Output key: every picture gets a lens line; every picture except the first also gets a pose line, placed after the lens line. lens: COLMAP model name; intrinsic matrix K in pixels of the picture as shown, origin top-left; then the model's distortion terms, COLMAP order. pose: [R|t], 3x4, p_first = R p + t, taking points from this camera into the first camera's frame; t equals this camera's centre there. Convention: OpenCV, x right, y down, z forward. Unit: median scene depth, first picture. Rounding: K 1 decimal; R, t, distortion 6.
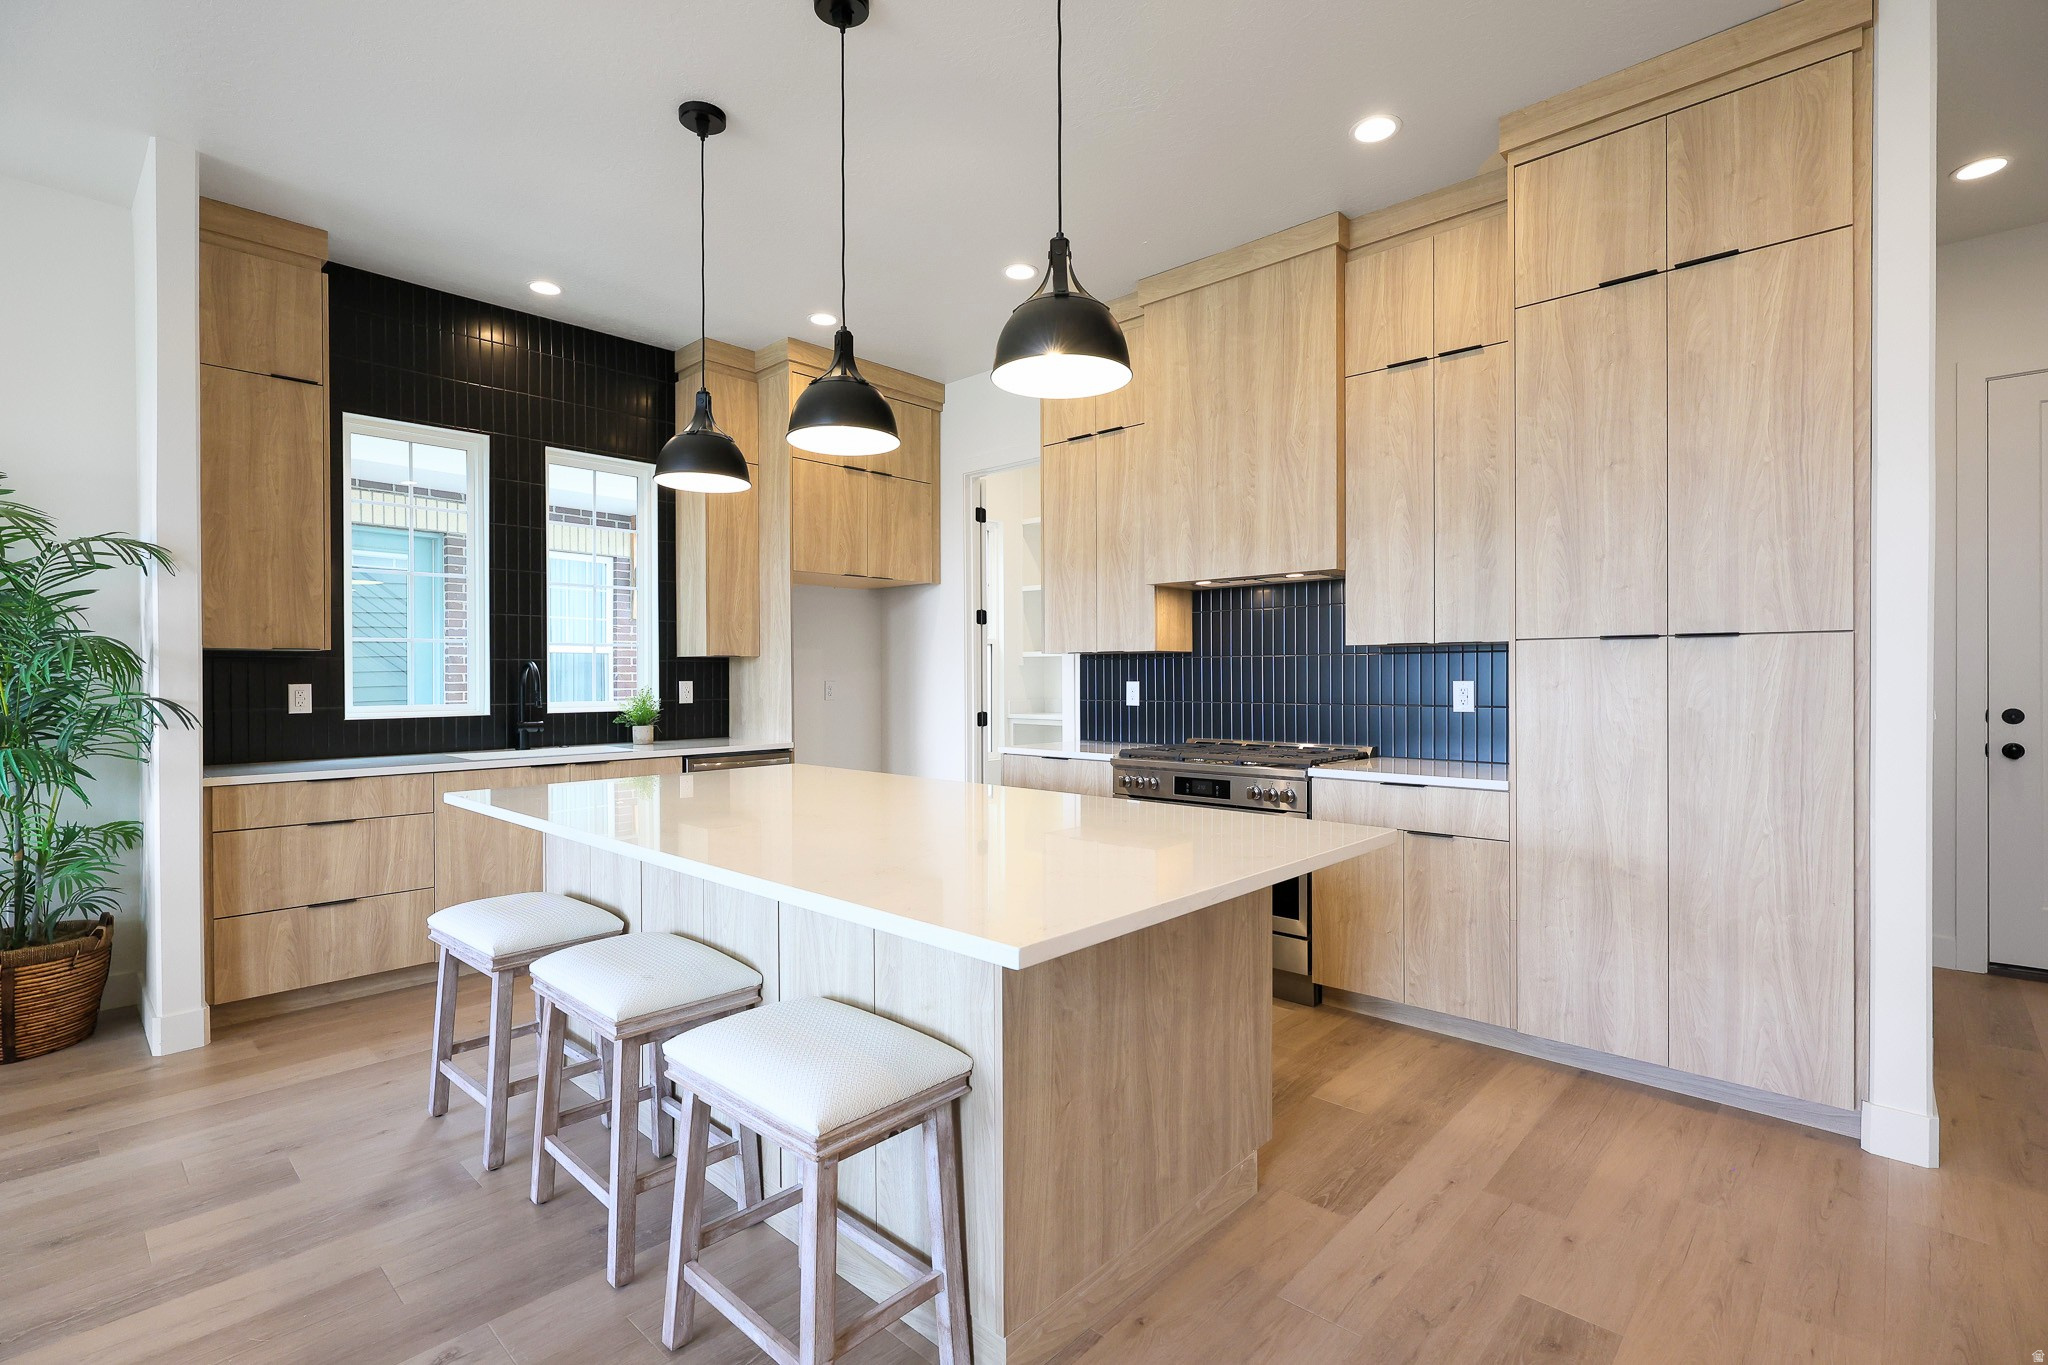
lens RADIAL K [[937.1, 0, 1024.0], [0, 937.1, 682.5], [0, 0, 1]] dist [-0.000768, -0.000151]
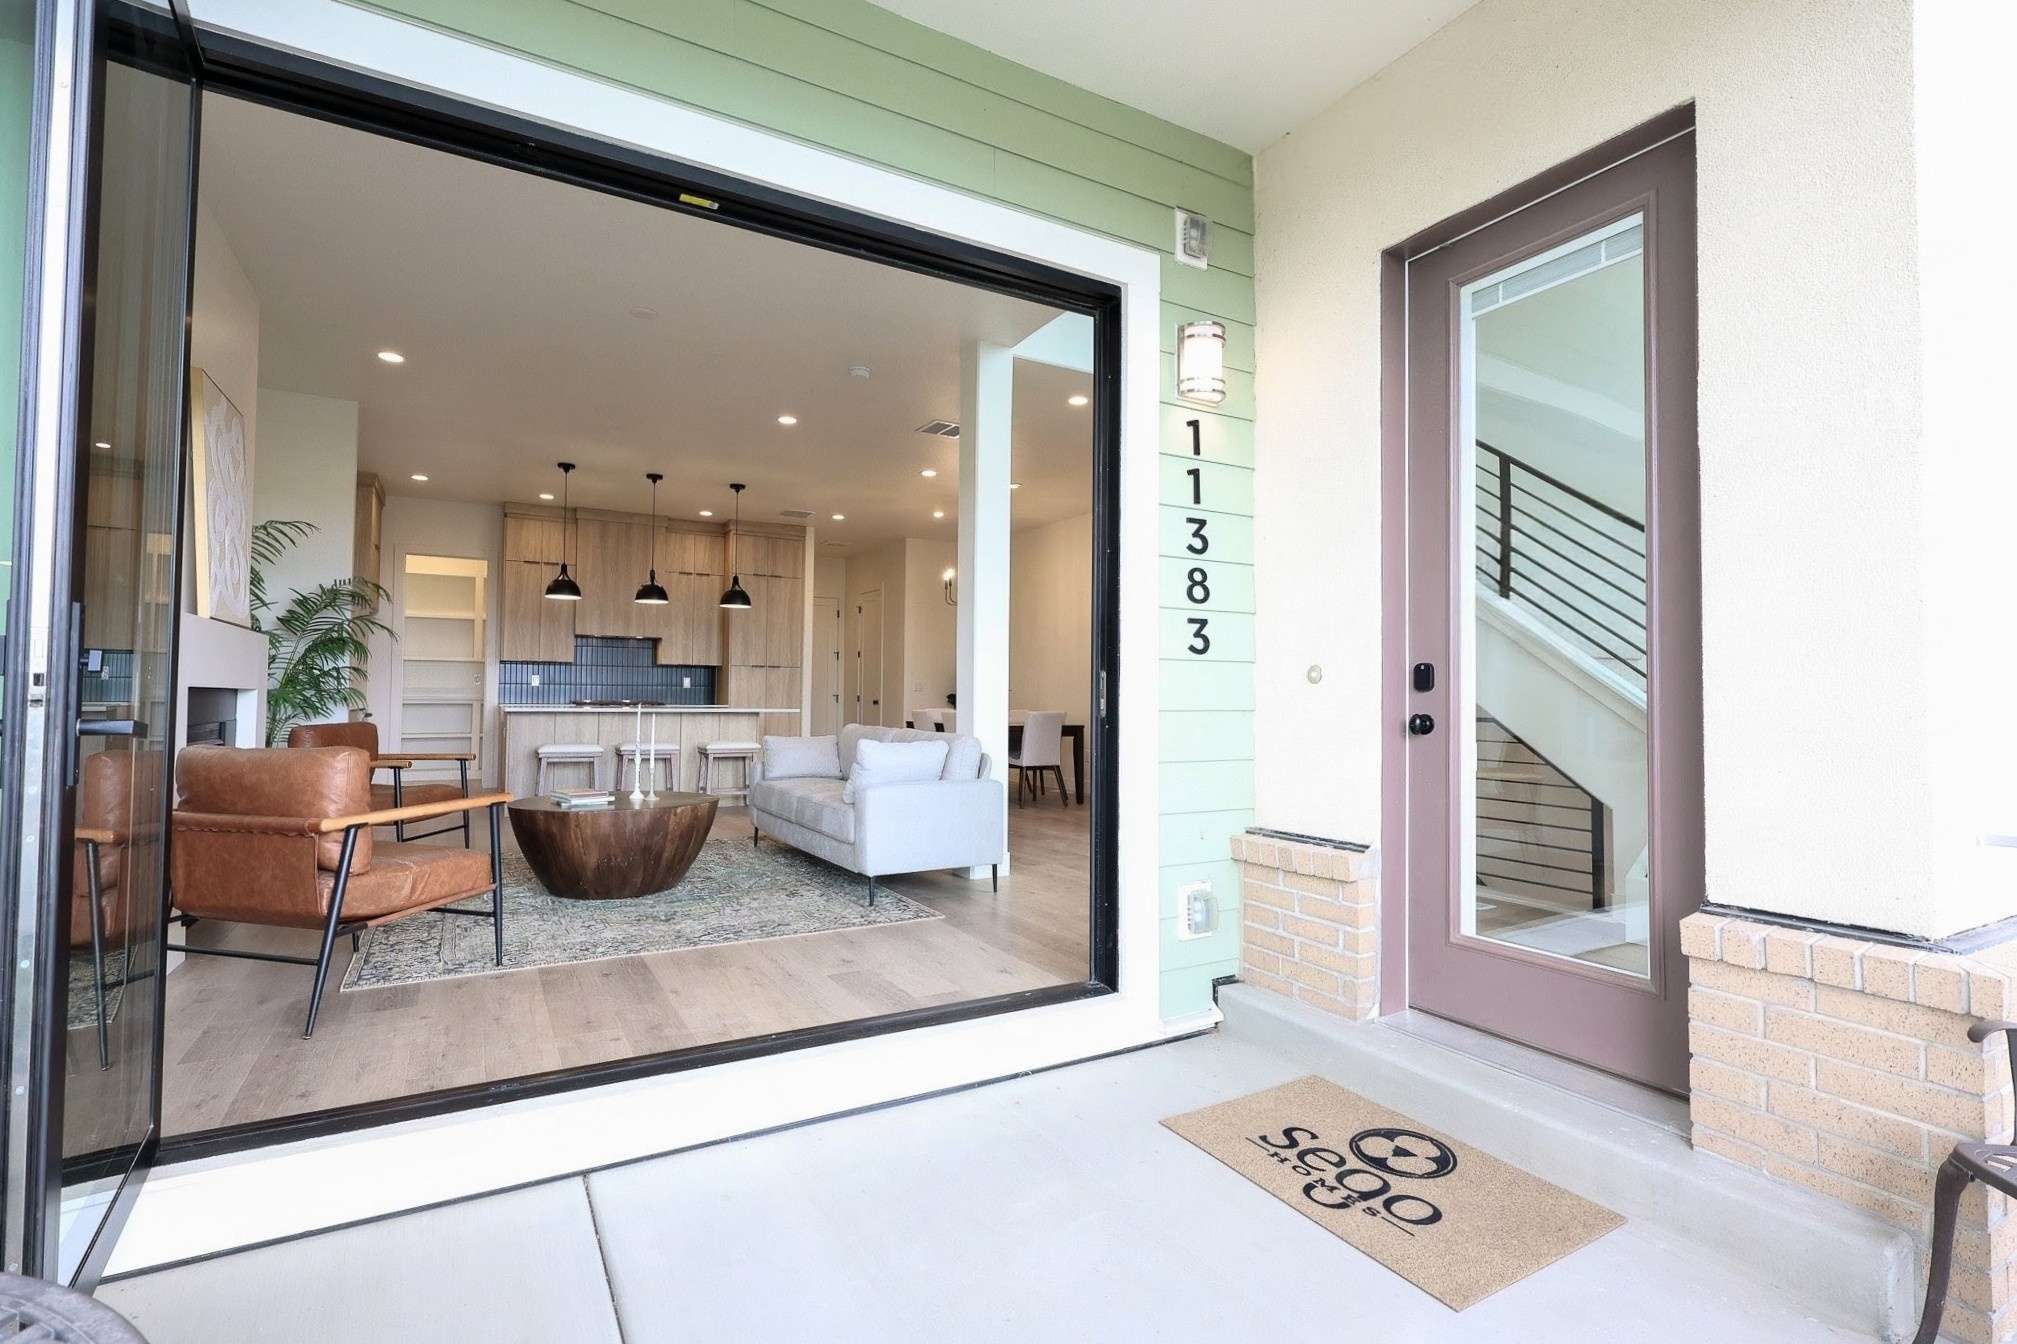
lens RADIAL K [[936.3, 0, 1008.5], [0, 936.3, 672.0], [0, 0, 1]] dist [0.000816, -0.000183]
pose [[0.297214, 0.035769, 0.954141, -2.645044], [-0.004325, 0.999338, -0.036116, 0.107510], [-0.954801, 0.006607, 0.297172, -1.108157]]
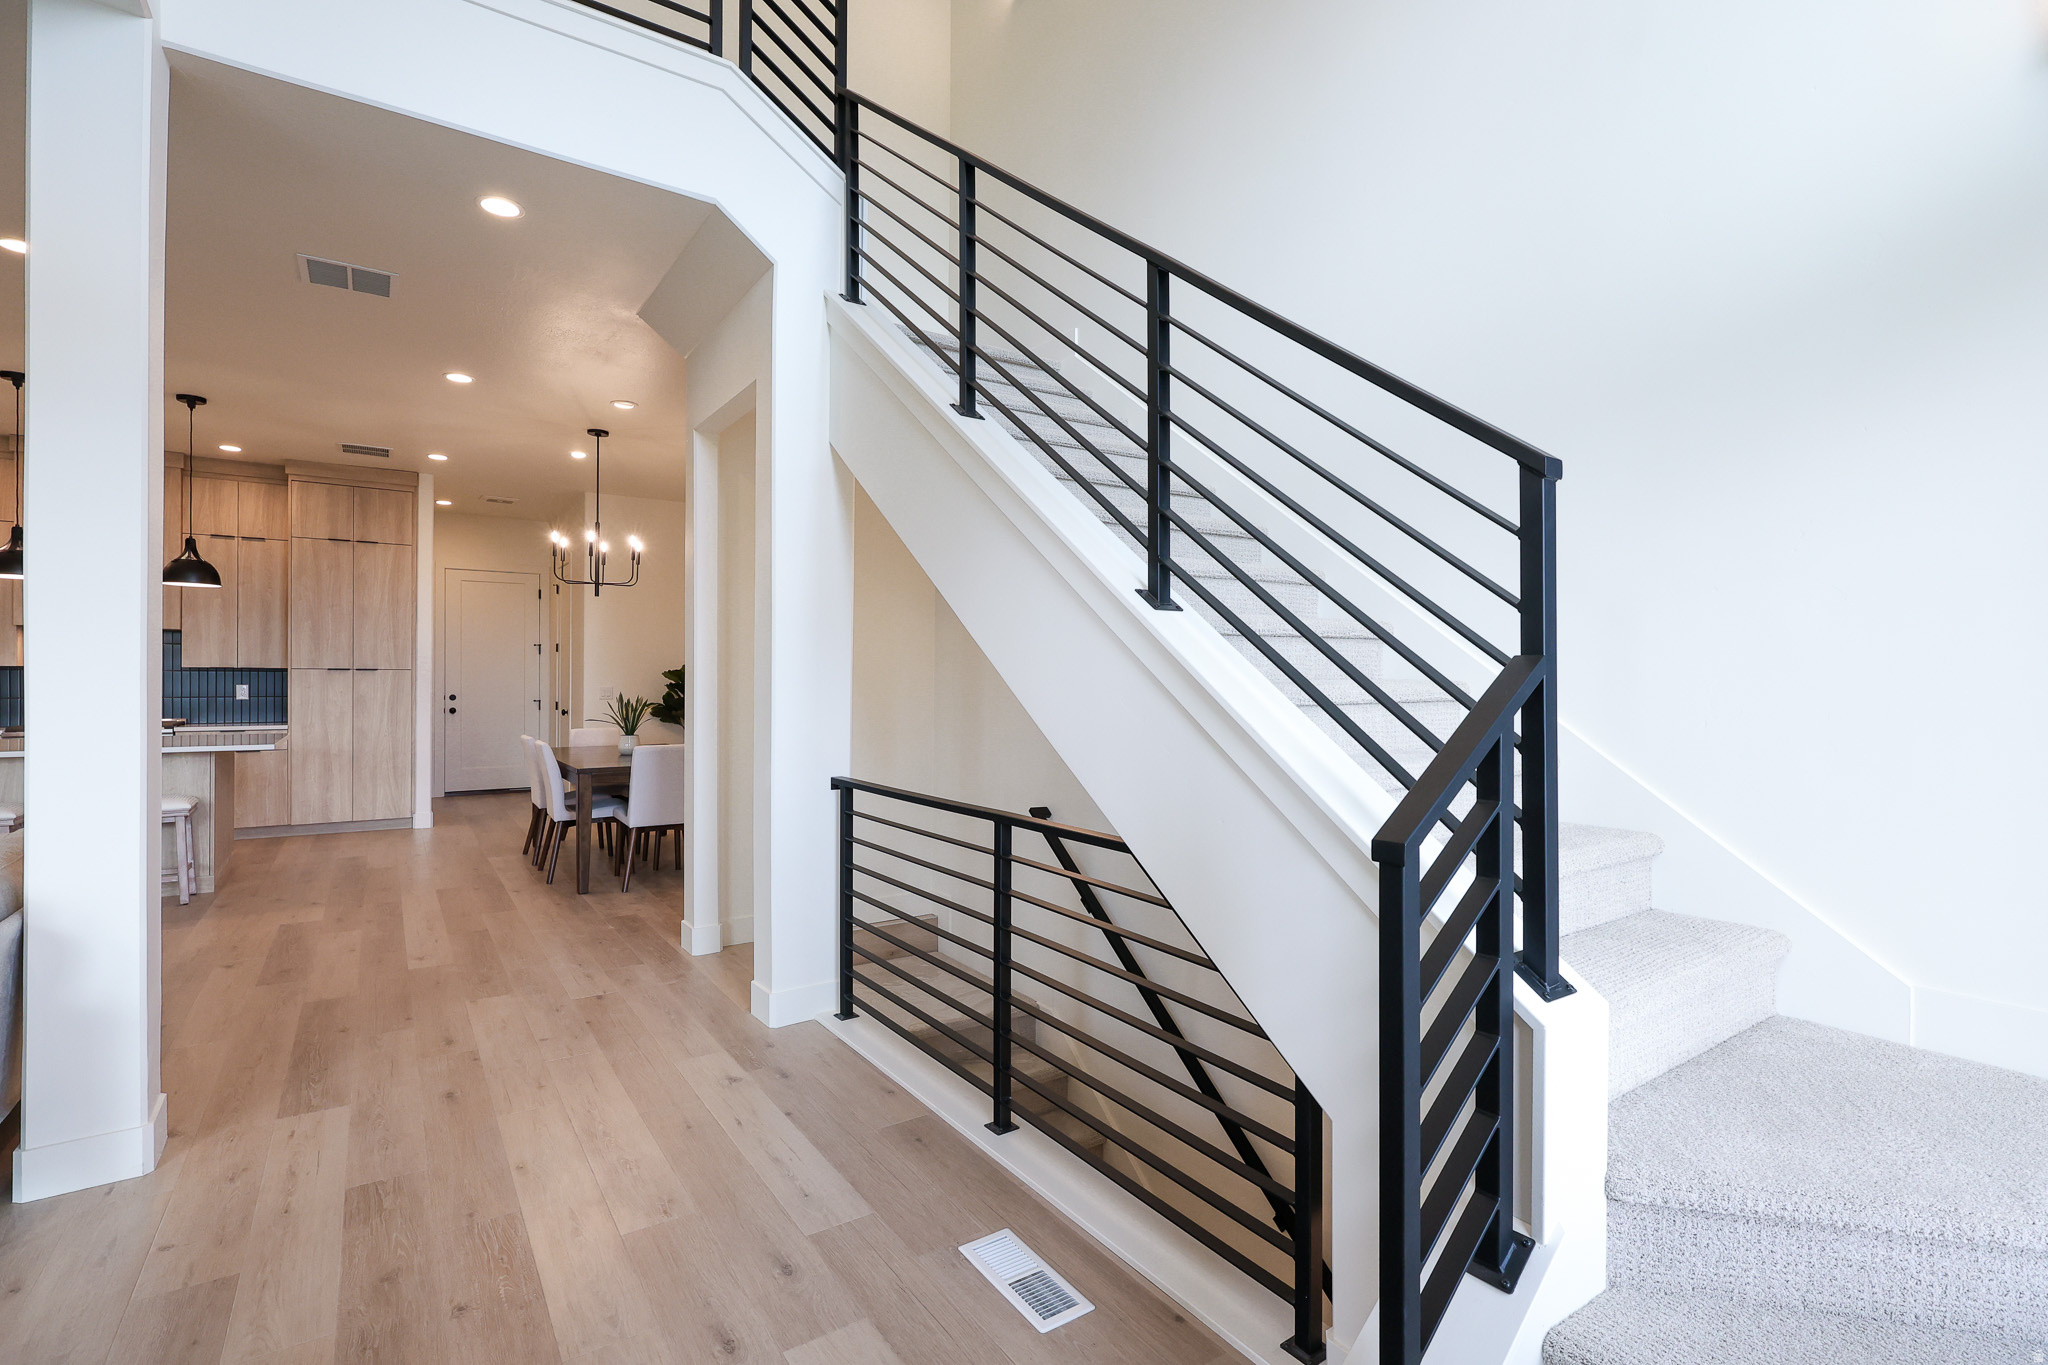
lens RADIAL K [[945.1, 0, 1024.0], [0, 945.1, 682.5], [0, 0, 1]] dist [-0.000490, -0.000147]
pose [[0.220255, 0.002598, 0.975439, -1.554631], [-0.001930, 0.999996, -0.002228, -0.006810], [-0.975440, -0.001392, 0.220260, -1.514875]]
